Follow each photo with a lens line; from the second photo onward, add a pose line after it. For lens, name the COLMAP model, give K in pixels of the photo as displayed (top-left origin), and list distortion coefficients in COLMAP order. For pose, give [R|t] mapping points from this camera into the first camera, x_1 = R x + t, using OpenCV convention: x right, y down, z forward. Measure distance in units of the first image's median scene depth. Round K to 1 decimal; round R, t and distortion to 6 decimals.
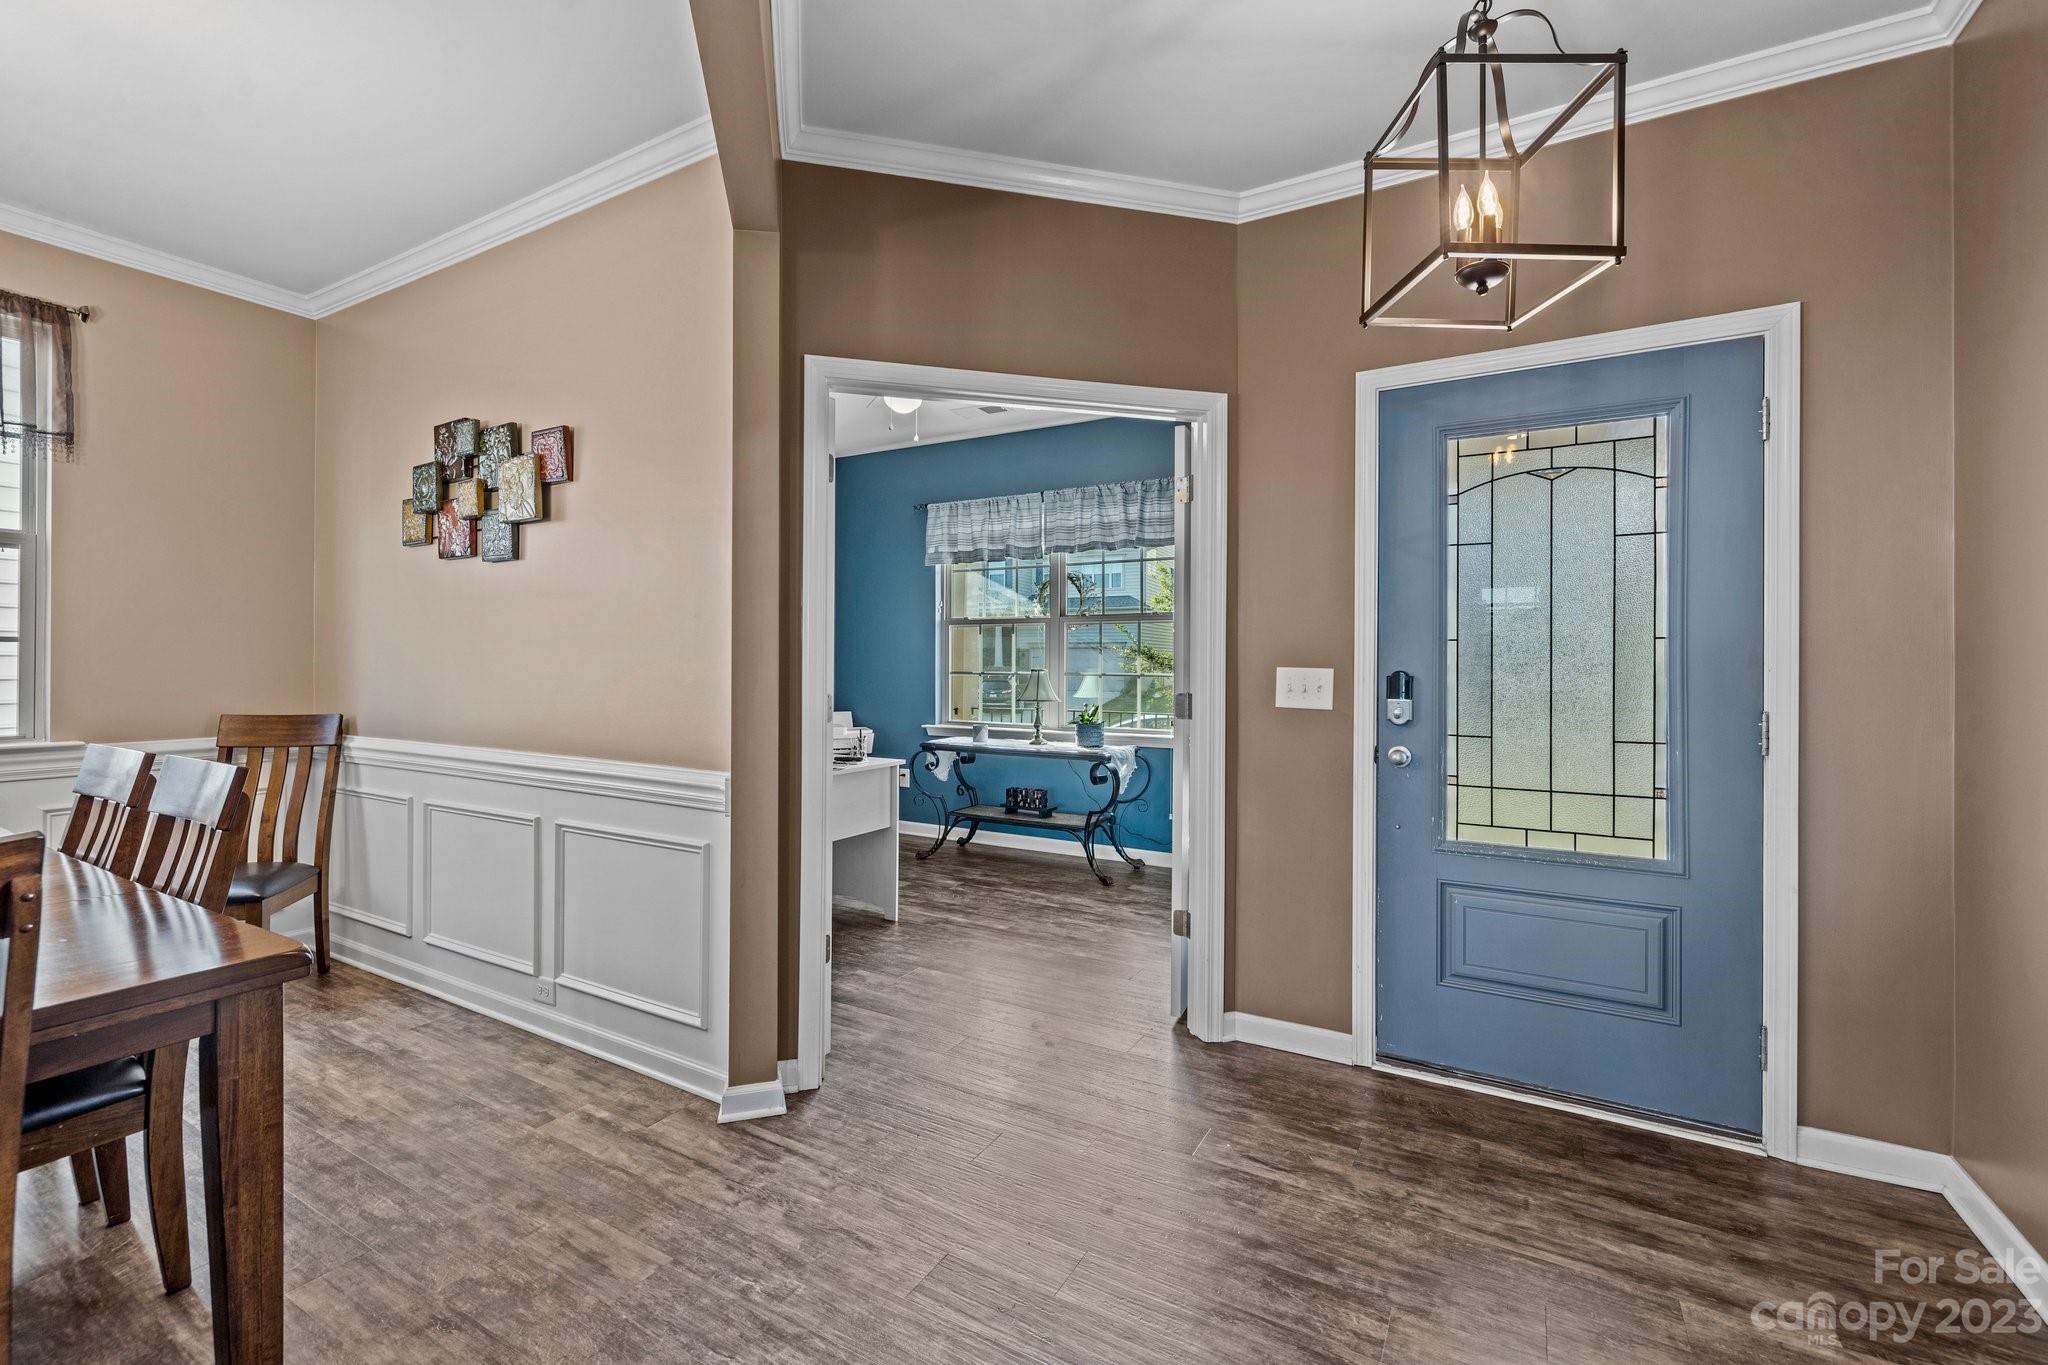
lens RADIAL K [[880.9, 0, 1019.8], [0, 880.9, 675.8], [0, 0, 1]] dist [0.006909, -0.000310]
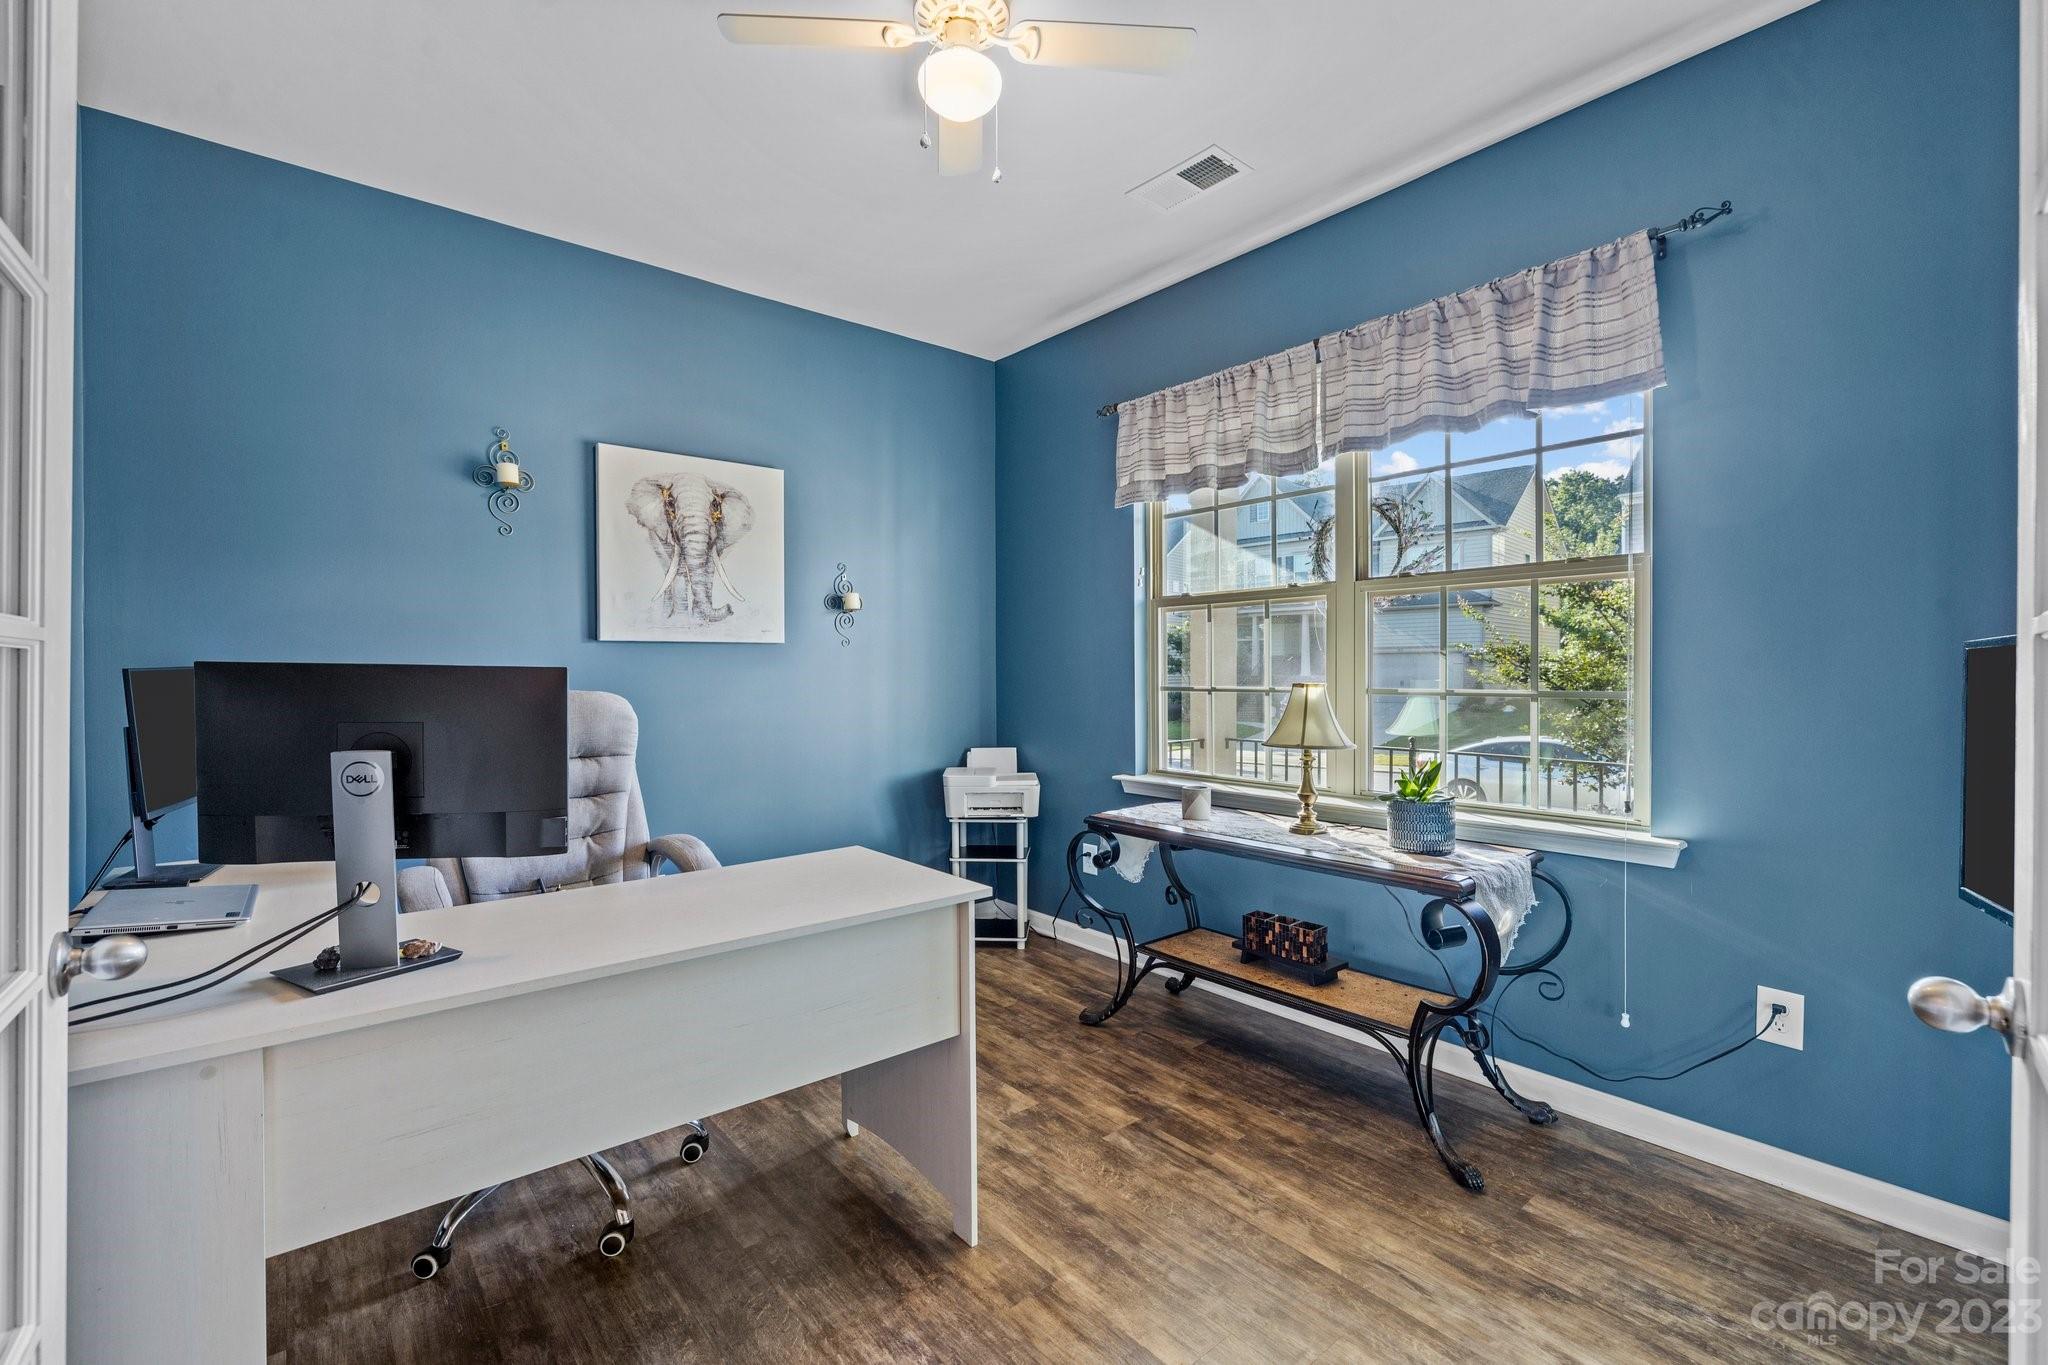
lens RADIAL K [[880.9, 0, 1015.5], [0, 880.9, 676.6], [0, 0, 1]] dist [0.006909, -0.000310]
pose [[0.937914, -0.006231, -0.346812, 0.037027], [0.004024, 0.999967, -0.007085, -0.007714], [0.346844, 0.005249, 0.937908, 0.442072]]
